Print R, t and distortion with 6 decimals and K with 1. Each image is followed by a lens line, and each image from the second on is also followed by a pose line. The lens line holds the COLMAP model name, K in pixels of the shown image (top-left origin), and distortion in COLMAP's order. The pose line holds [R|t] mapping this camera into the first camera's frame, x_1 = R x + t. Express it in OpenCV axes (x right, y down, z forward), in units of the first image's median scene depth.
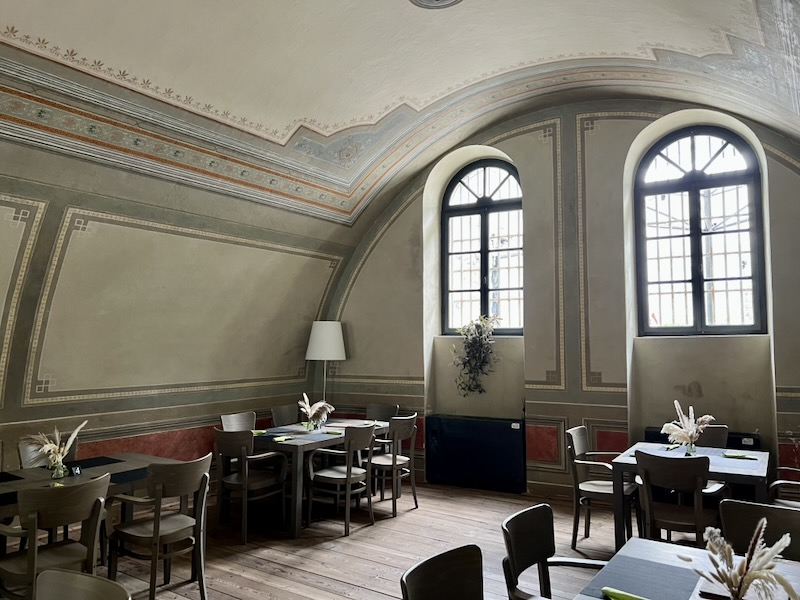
lens RADIAL K [[598.7, 0, 398.5], [0, 598.7, 304.4], [0, 0, 1]] dist [0.012139, 0.001318]
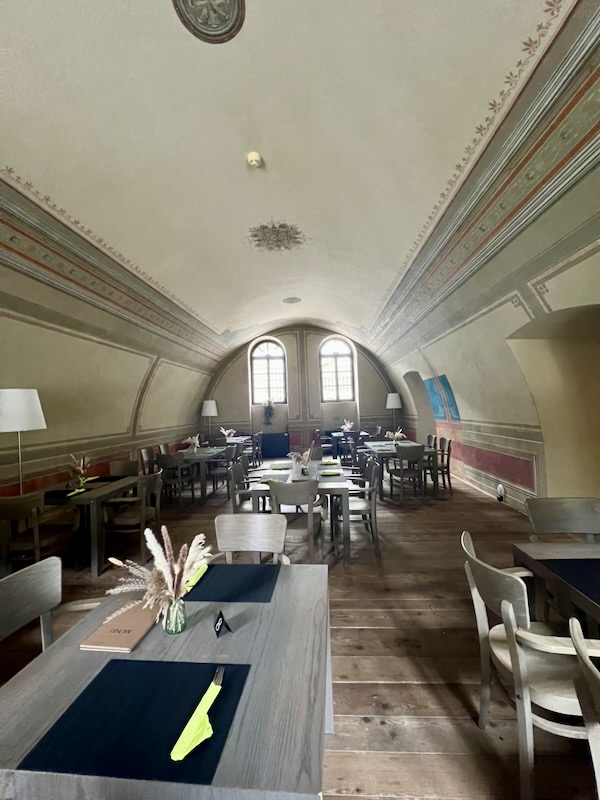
lens RADIAL K [[321.8, 0, 301.3], [0, 321.8, 396.1], [0, 0, 1]] dist [-0.000119, 0.000000]
pose [[0.853453, -0.012026, 0.521031, -0.560732], [0.004597, 0.999869, 0.015549, -0.010307], [-0.521150, -0.010875, 0.853396, -0.382966]]
